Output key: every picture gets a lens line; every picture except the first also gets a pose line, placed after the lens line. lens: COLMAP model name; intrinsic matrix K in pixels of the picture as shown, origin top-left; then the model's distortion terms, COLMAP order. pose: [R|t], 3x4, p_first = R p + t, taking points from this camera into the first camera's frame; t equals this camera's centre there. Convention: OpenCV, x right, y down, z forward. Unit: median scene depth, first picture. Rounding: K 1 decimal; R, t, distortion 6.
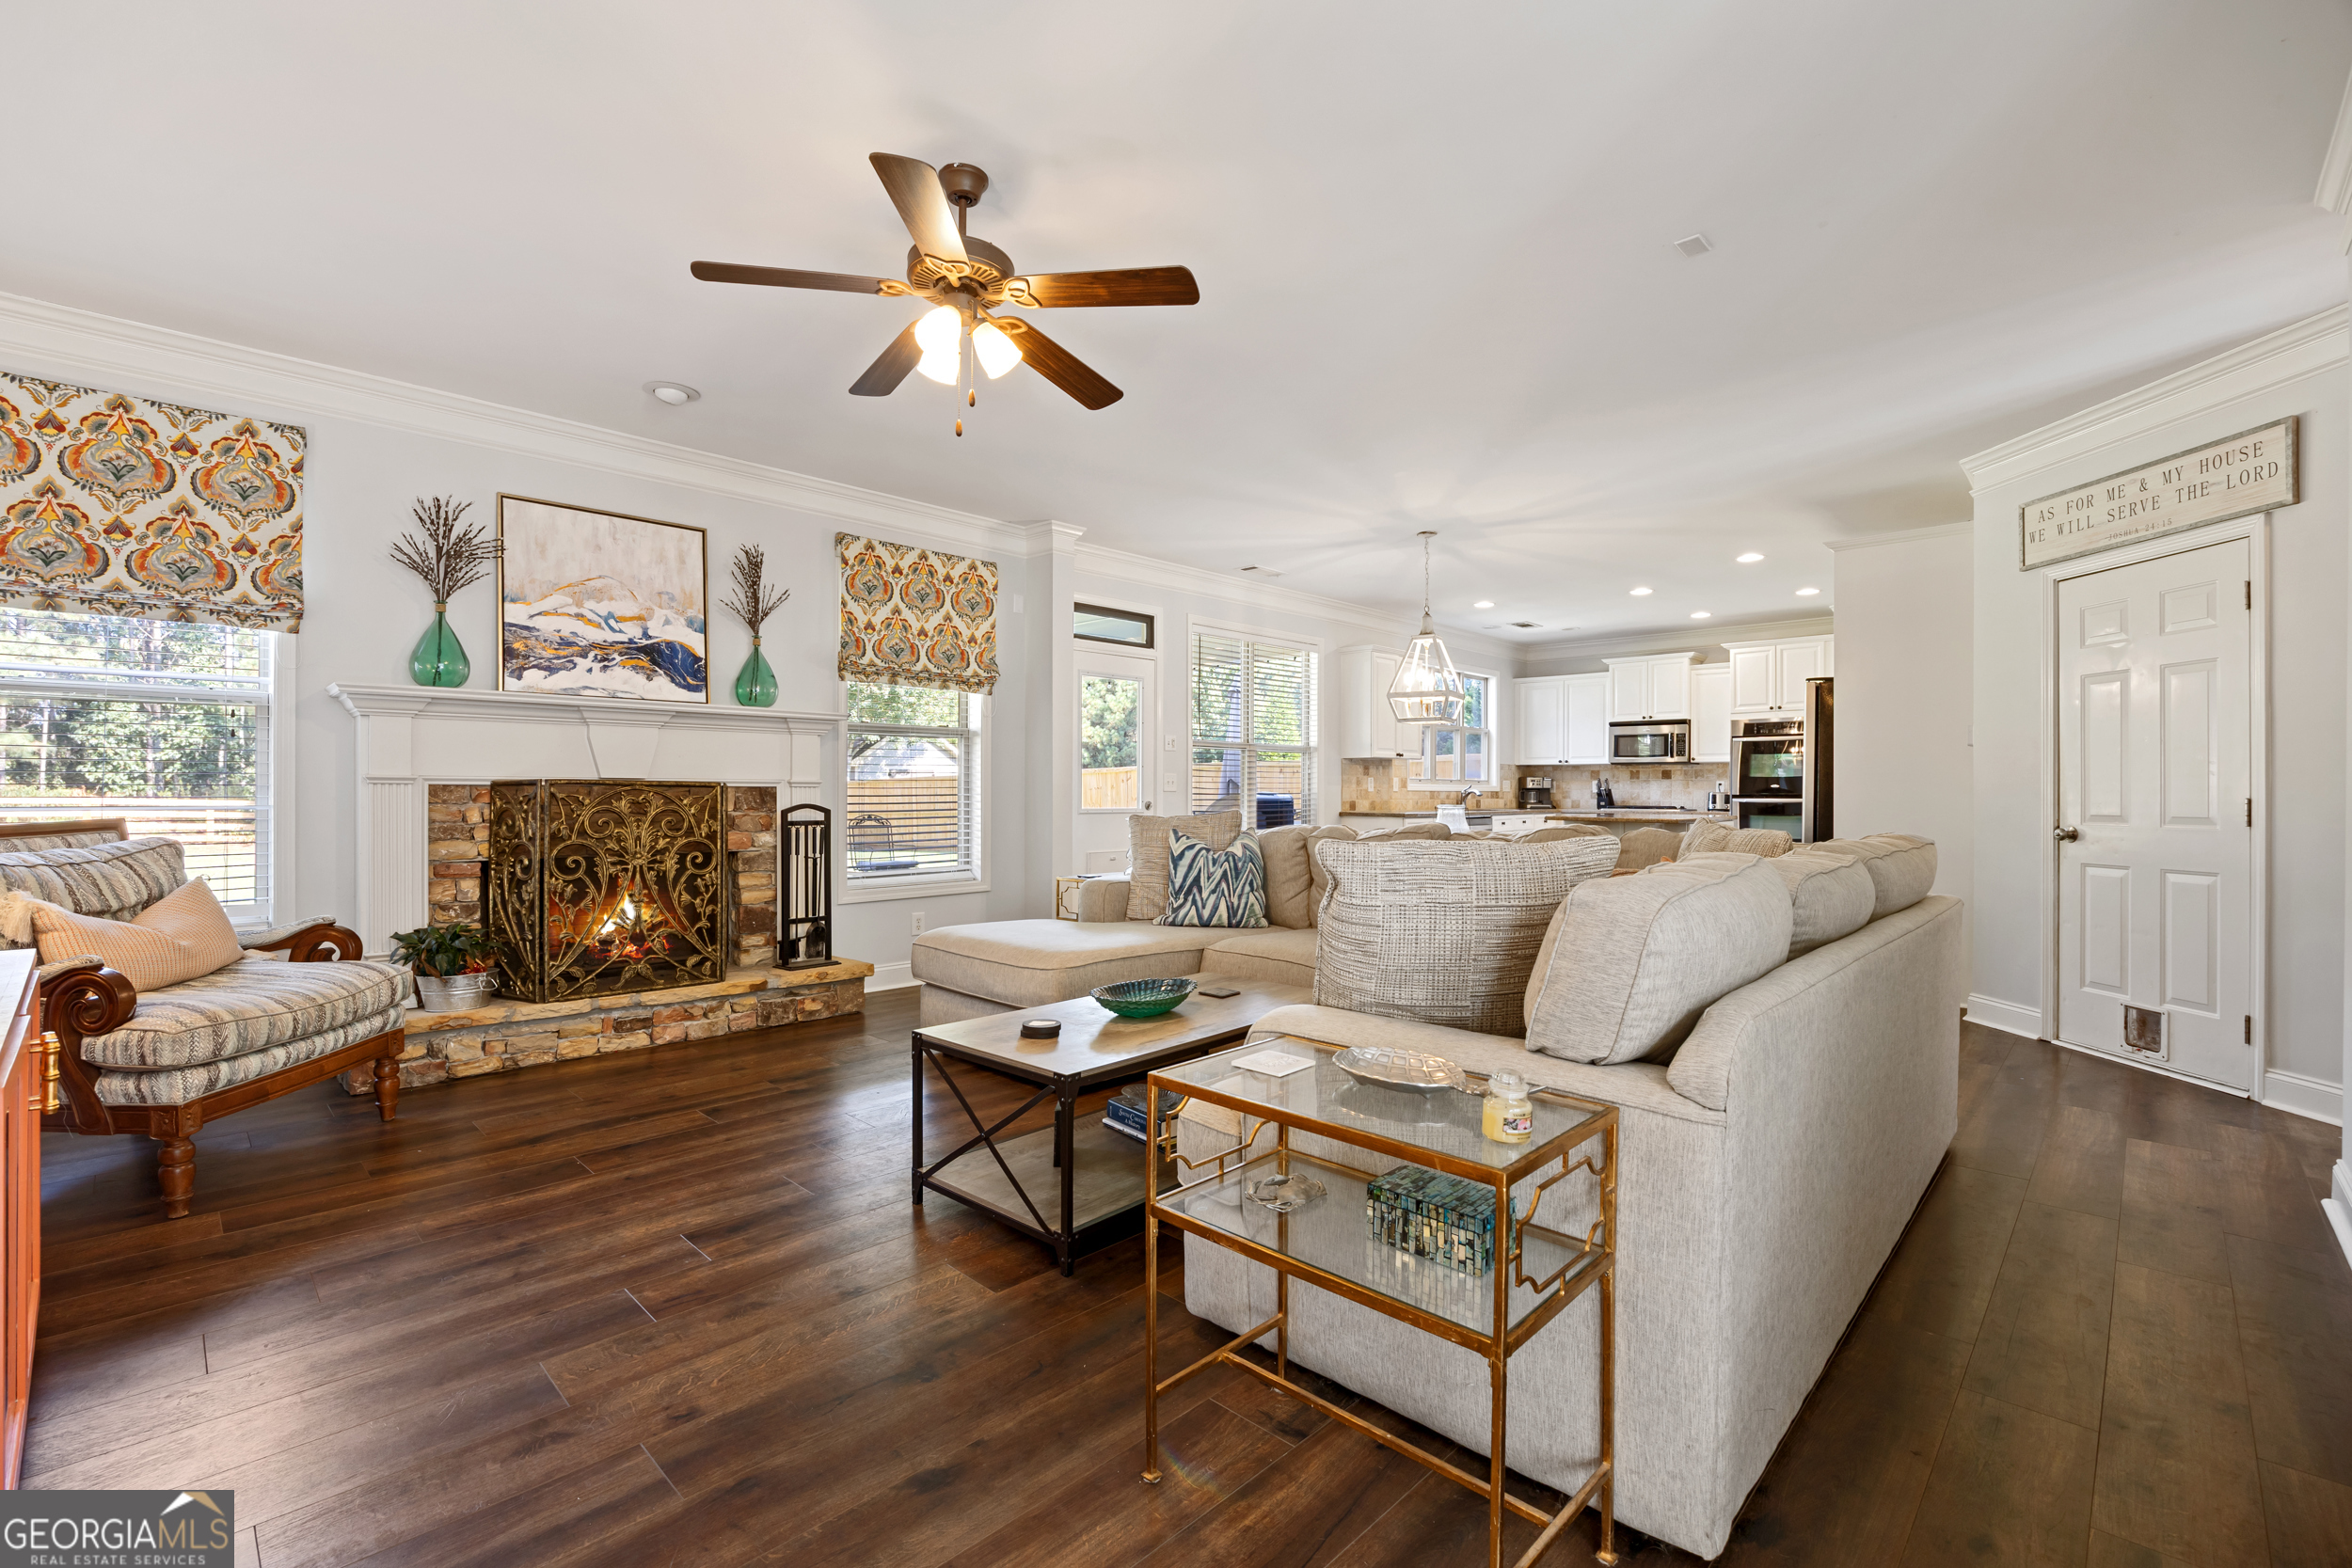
lens RADIAL K [[1024.7, 0, 1168.1], [0, 1024.7, 797.9], [0, 0, 1]] dist [-0.016481, -0.000051]
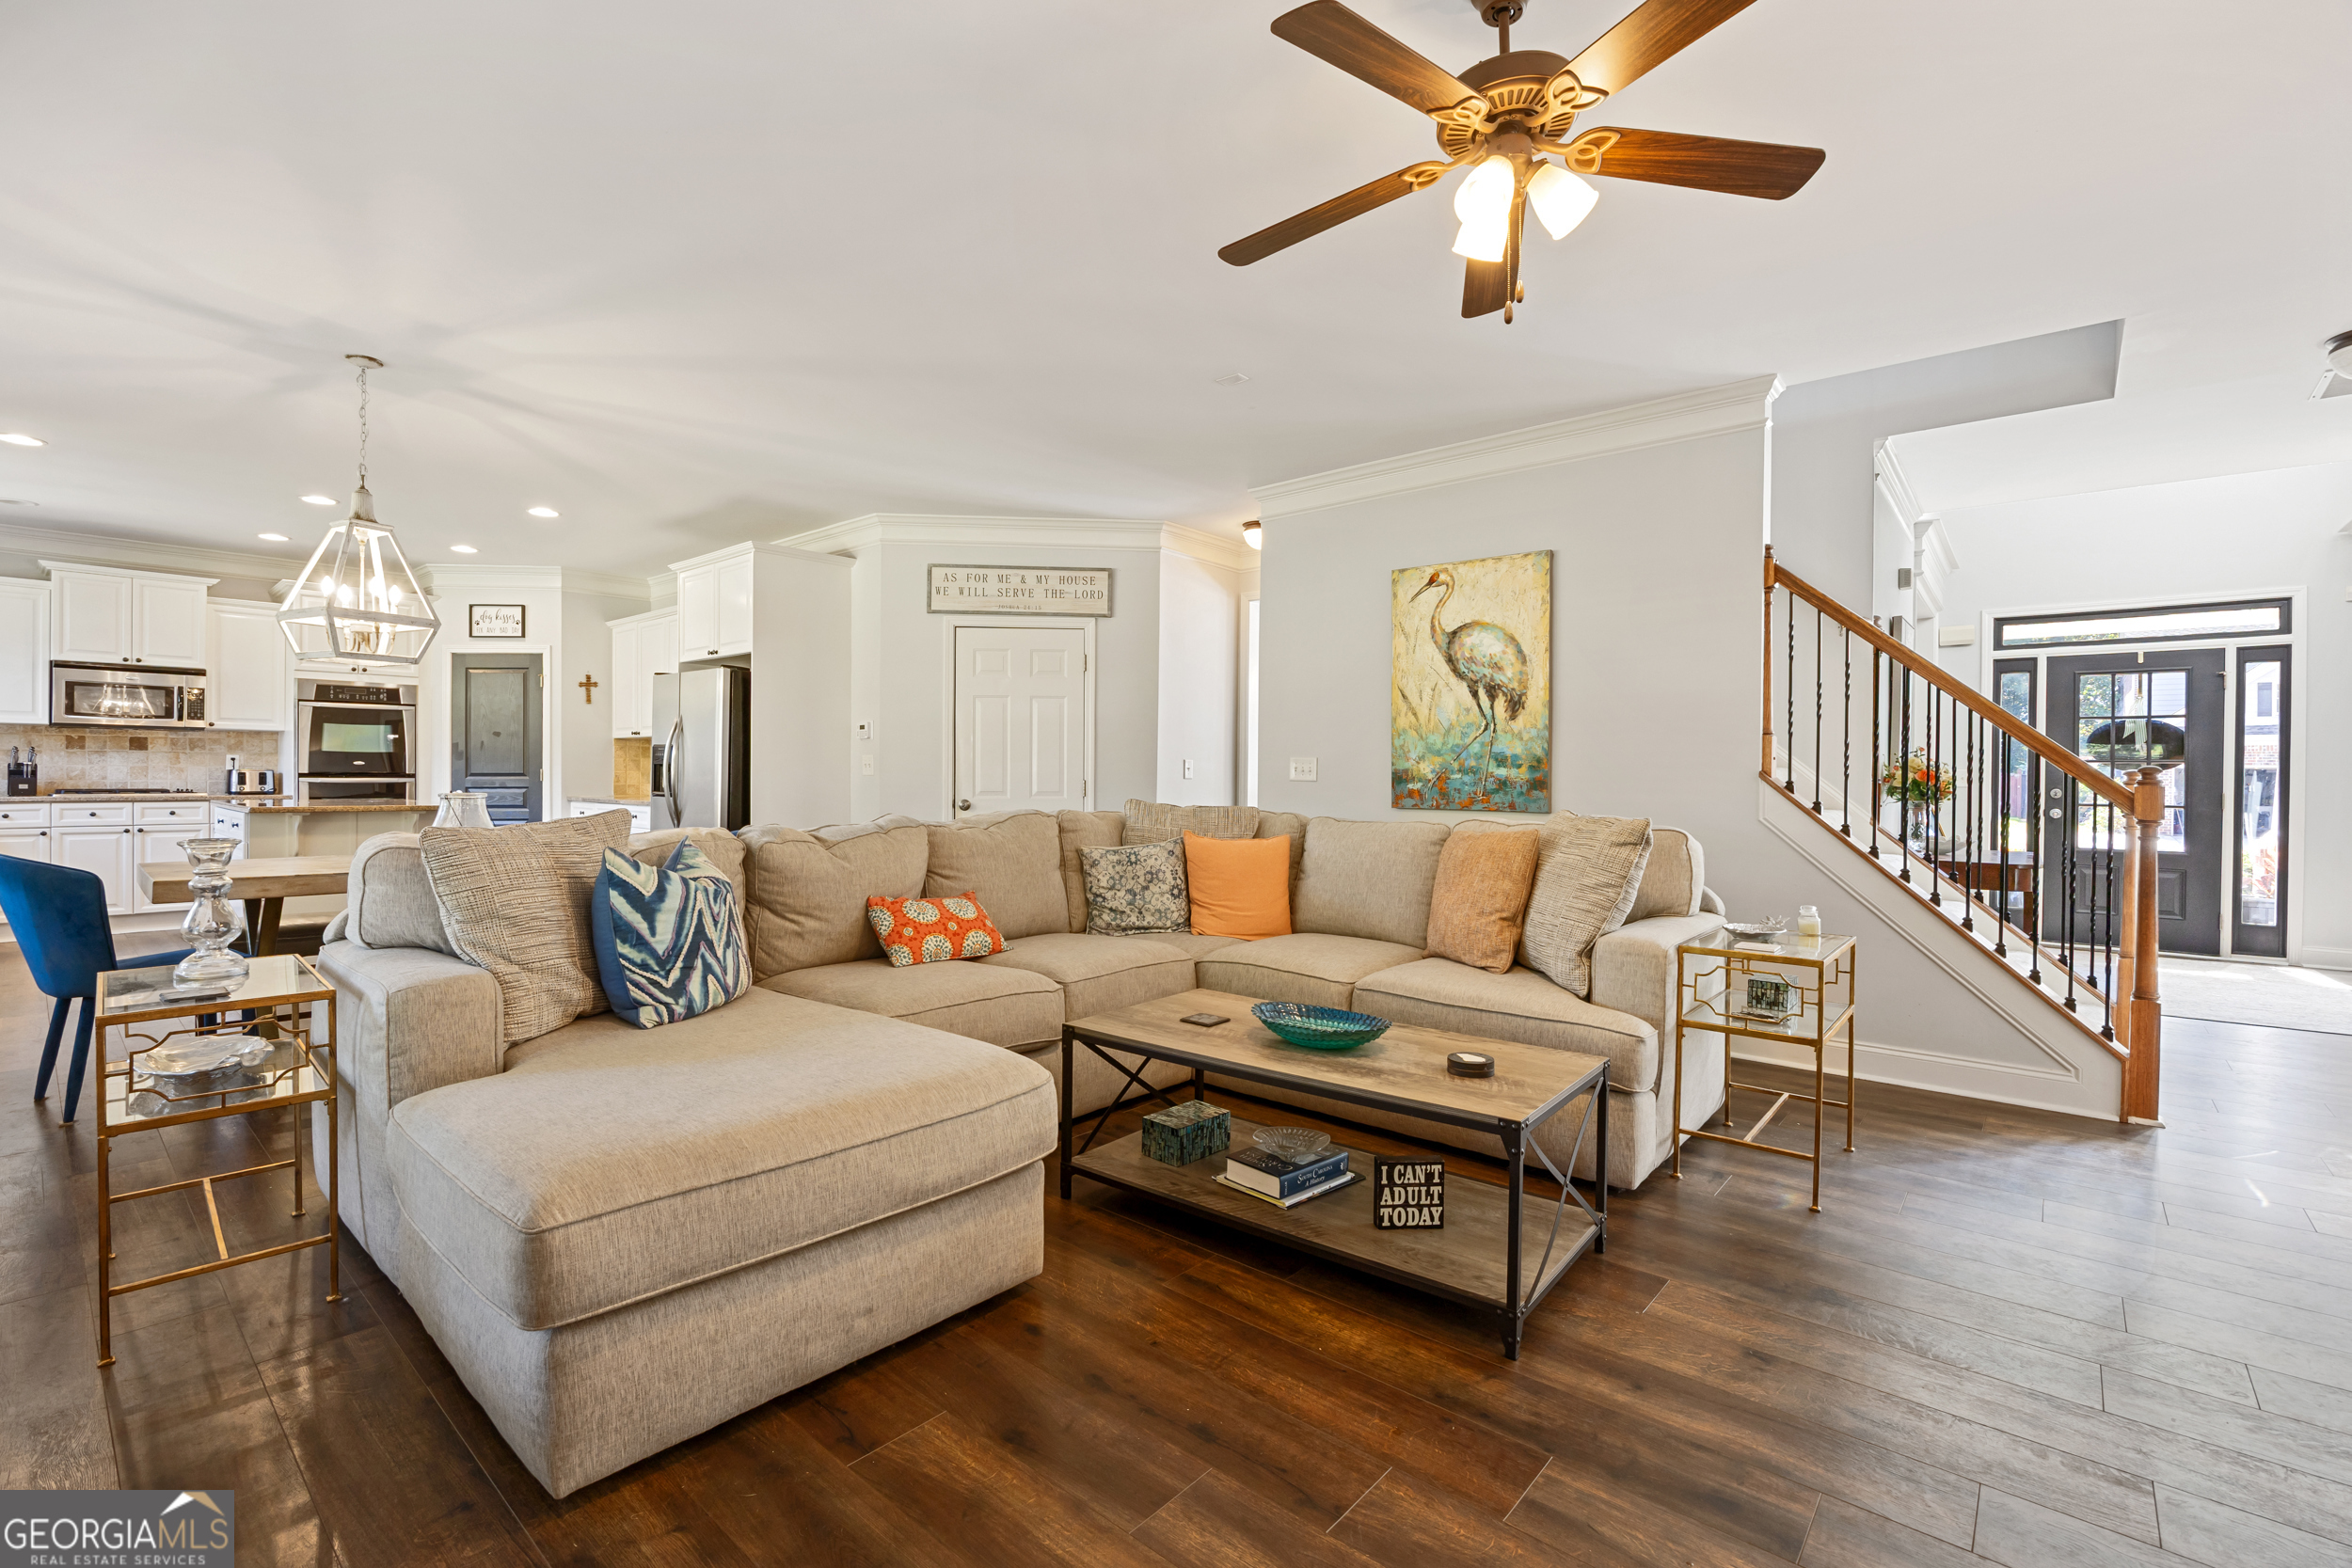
lens RADIAL K [[1024.7, 0, 1179.9], [0, 1024.7, 782.3], [0, 0, 1]] dist [-0.016481, -0.000051]
pose [[-0.066434, -0.009607, 0.997745, -0.274612], [-0.002090, 0.999953, 0.009489, -0.004957], [-0.997789, -0.001455, -0.066451, 0.372773]]
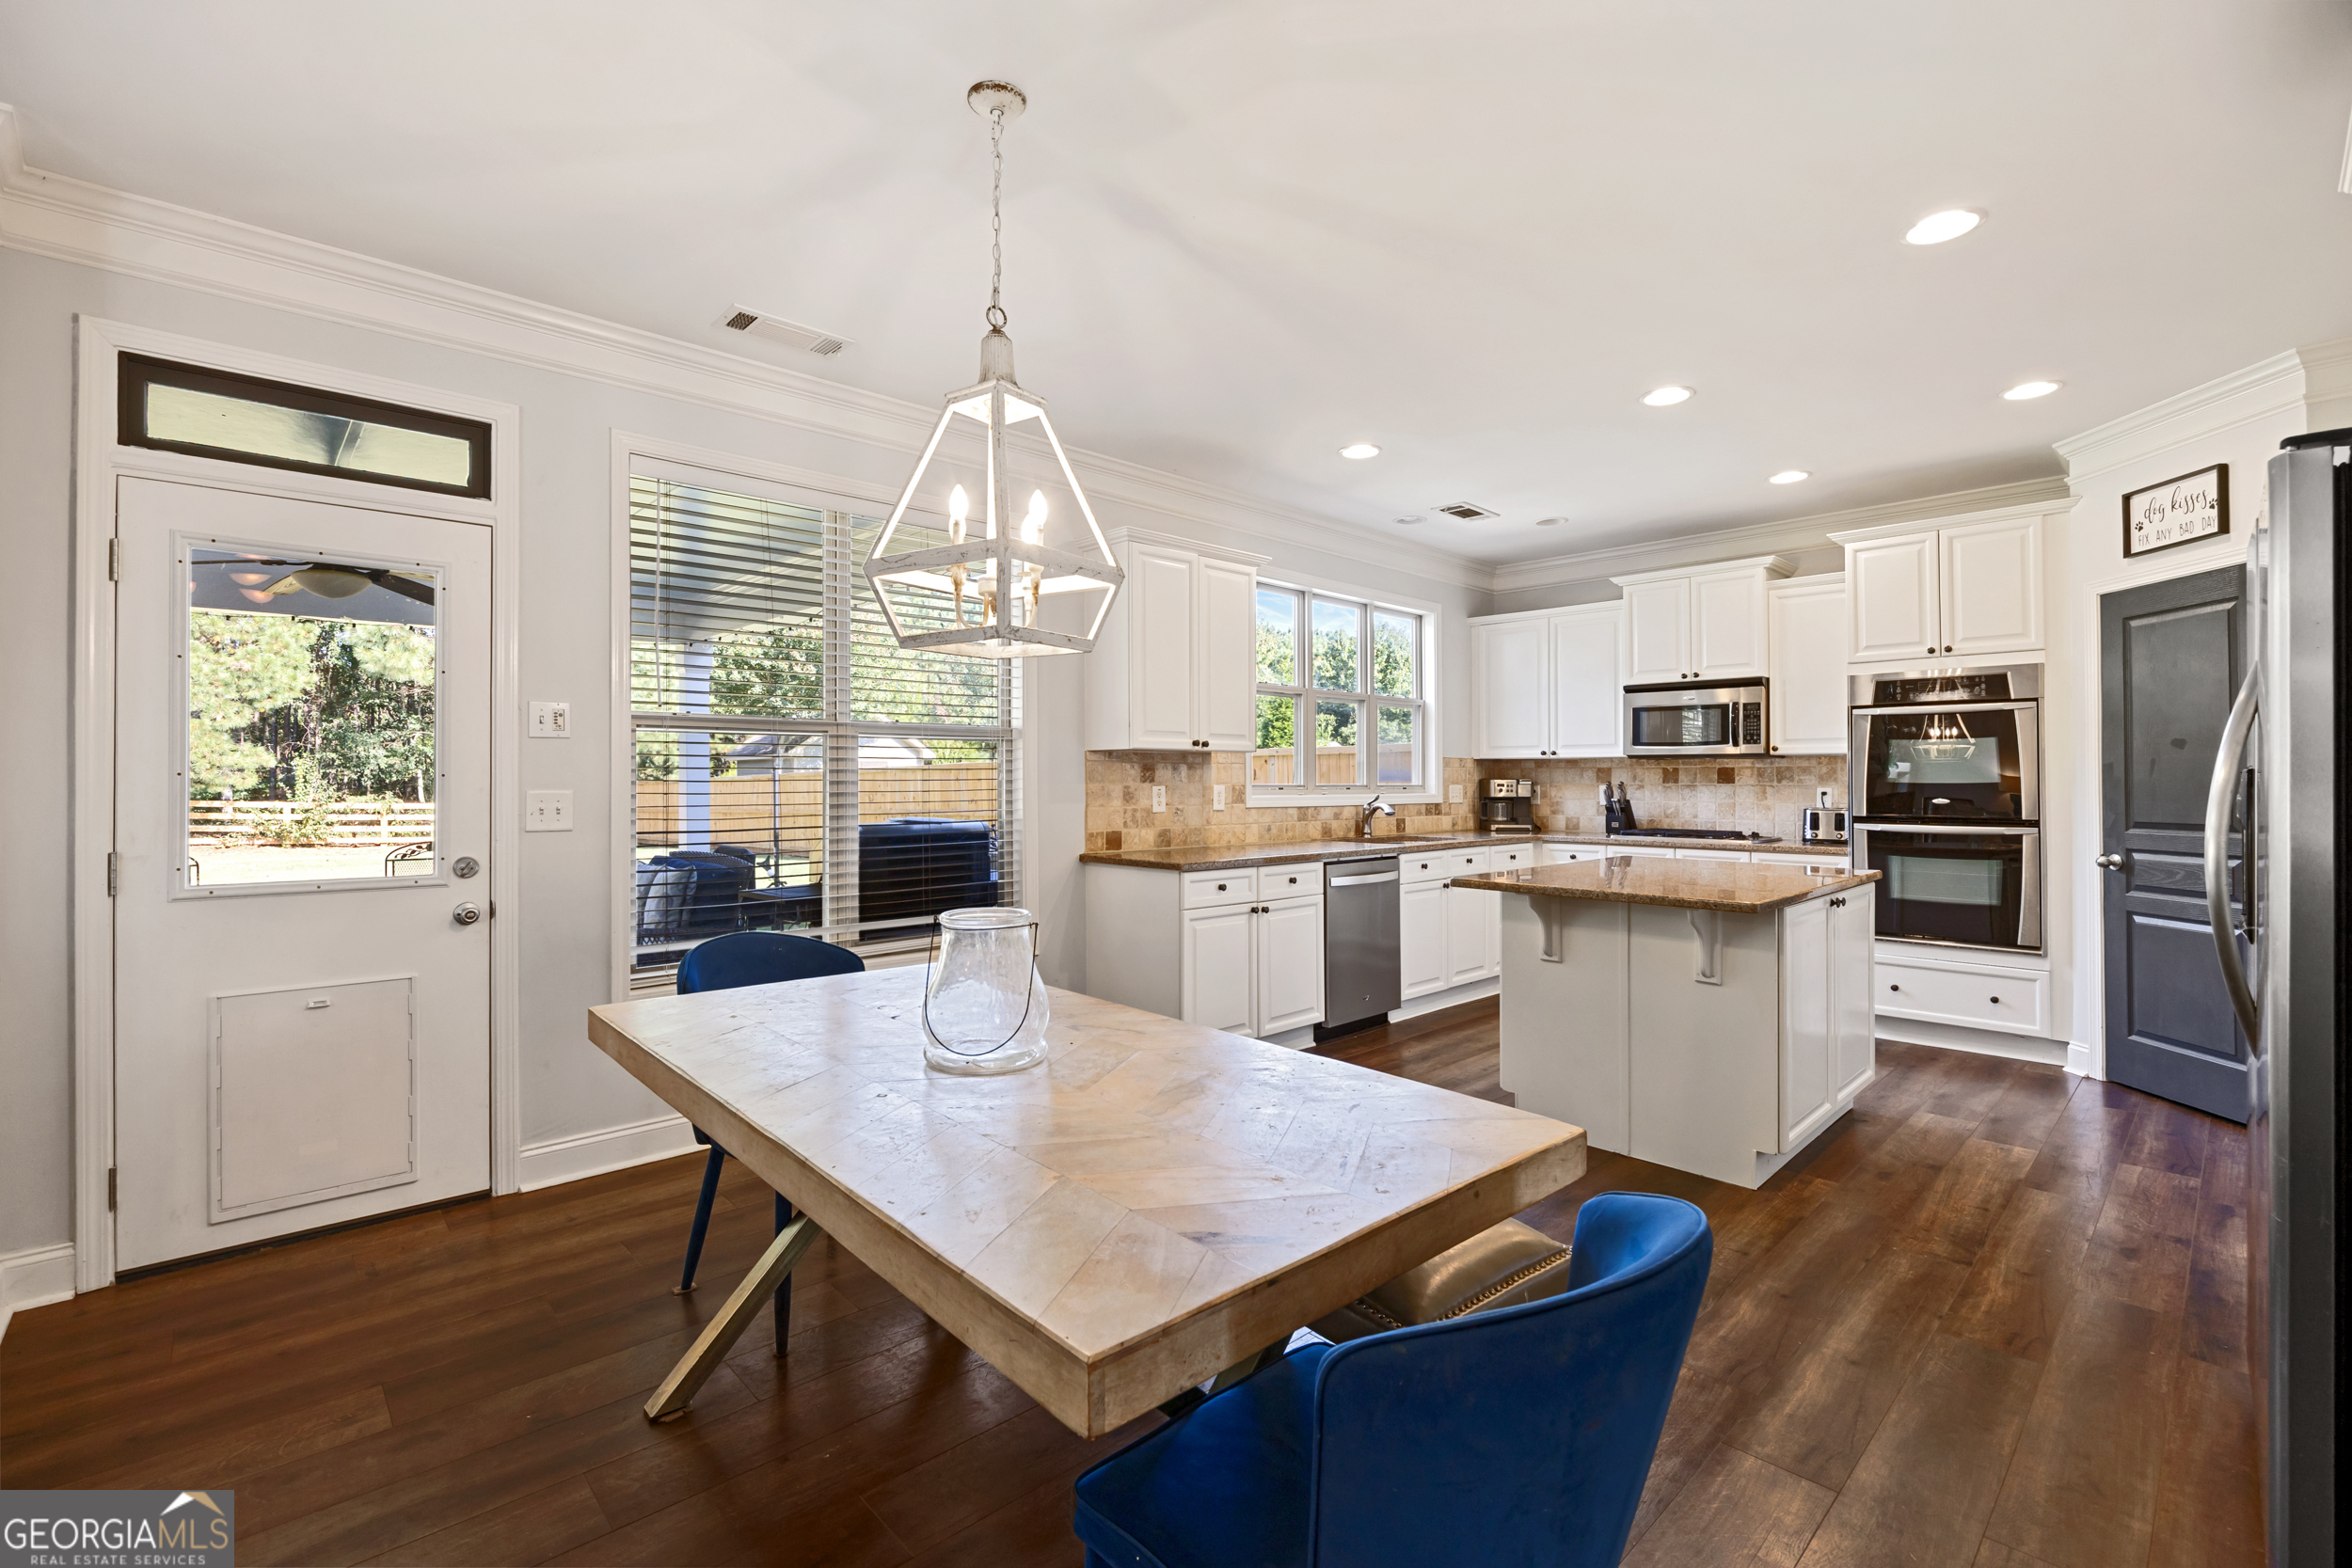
lens RADIAL K [[1024.7, 0, 1172.0], [0, 1024.7, 766.9], [0, 0, 1]] dist [-0.016481, -0.000051]
pose [[0.998989, -0.002910, -0.044870, 0.224962], [0.002056, 0.999816, -0.019068, -0.019414], [0.044917, 0.018957, 0.998811, 0.458063]]
